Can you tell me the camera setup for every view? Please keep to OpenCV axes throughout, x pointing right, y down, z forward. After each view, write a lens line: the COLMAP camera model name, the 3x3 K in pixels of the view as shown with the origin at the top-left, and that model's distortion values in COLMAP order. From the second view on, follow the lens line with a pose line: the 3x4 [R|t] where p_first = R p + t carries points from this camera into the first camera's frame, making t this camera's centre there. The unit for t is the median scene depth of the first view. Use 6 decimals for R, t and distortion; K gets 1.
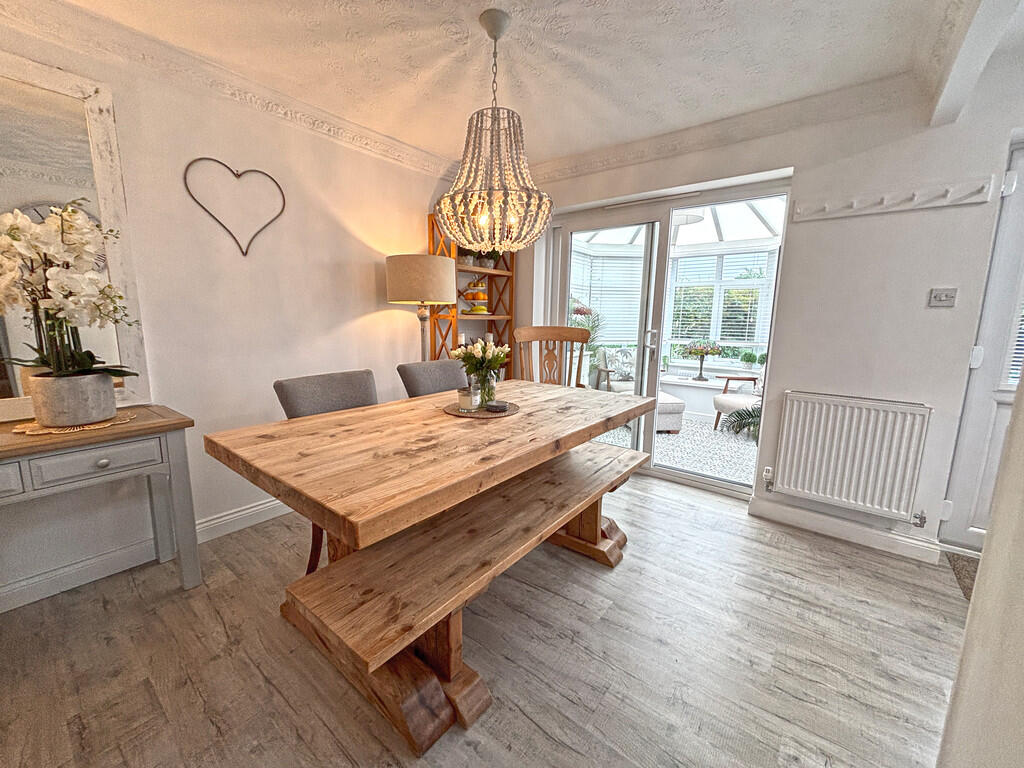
lens RADIAL K [[410.3, 0, 508.2], [0, 410.3, 379.9], [0, 0, 1]] dist [-0.001019, -0.000310]
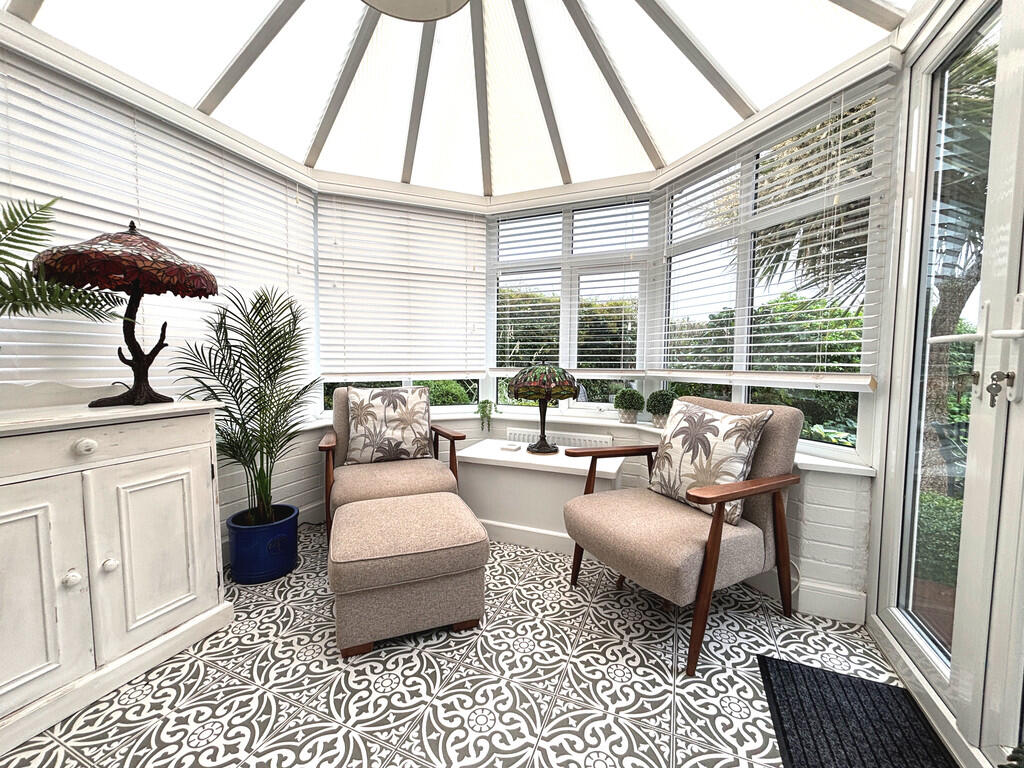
lens RADIAL K [[410.3, 0, 511.3], [0, 410.3, 385.0], [0, 0, 1]] dist [-0.001019, -0.000310]
pose [[0.957552, -0.027111, 0.286983, 0.298749], [0.050036, 0.996087, -0.072852, -0.042568], [-0.283884, 0.084119, 0.955162, 0.548536]]
